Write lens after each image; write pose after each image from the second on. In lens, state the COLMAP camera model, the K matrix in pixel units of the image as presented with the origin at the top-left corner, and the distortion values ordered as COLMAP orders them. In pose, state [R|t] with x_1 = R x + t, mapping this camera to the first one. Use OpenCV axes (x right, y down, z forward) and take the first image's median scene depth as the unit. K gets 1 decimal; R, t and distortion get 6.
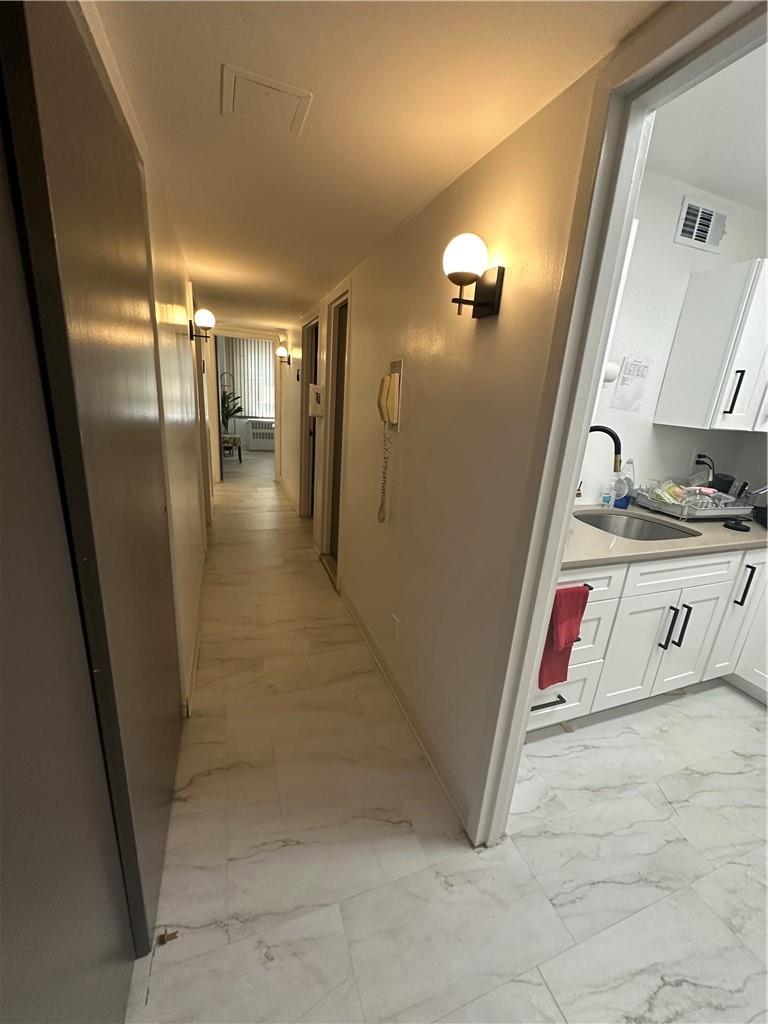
lens RADIAL K [[407.1, 0, 380.3], [0, 407.1, 515.0], [0, 0, 1]] dist [-0.006736, 0.001410]
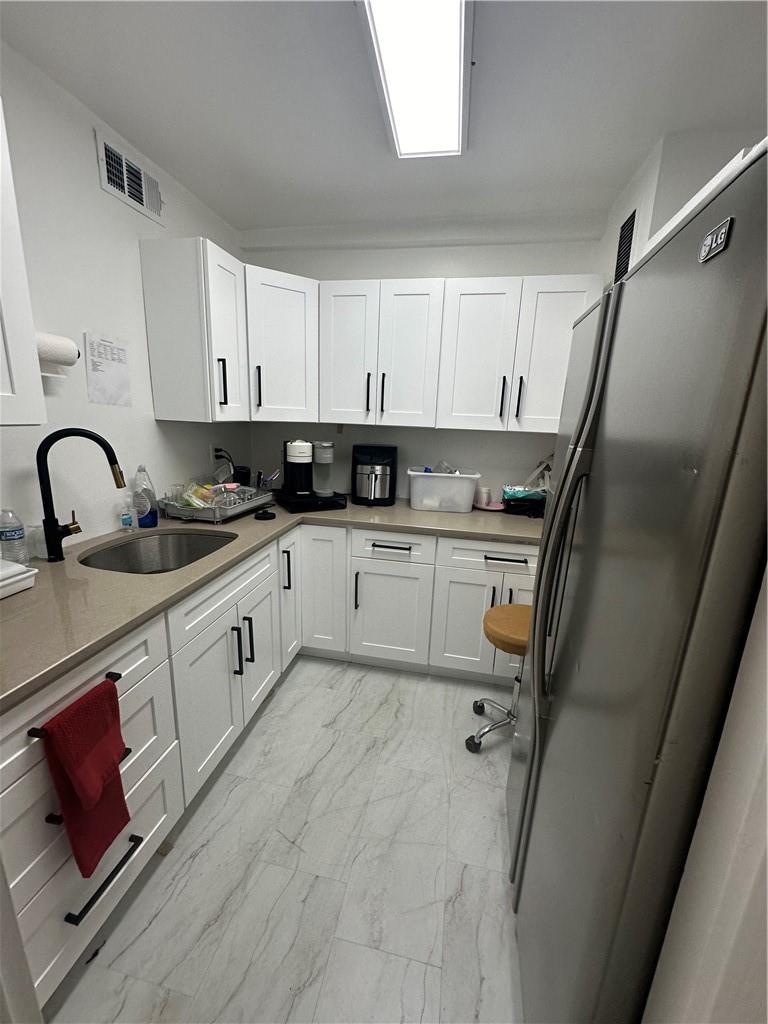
lens RADIAL K [[407.1, 0, 382.6], [0, 407.1, 515.0], [0, 0, 1]] dist [-0.006736, 0.001410]
pose [[0.523967, -0.250958, 0.813928, 0.213715], [0.243602, 0.959844, 0.139129, -0.044427], [-0.816160, 0.125375, 0.564061, 0.193369]]
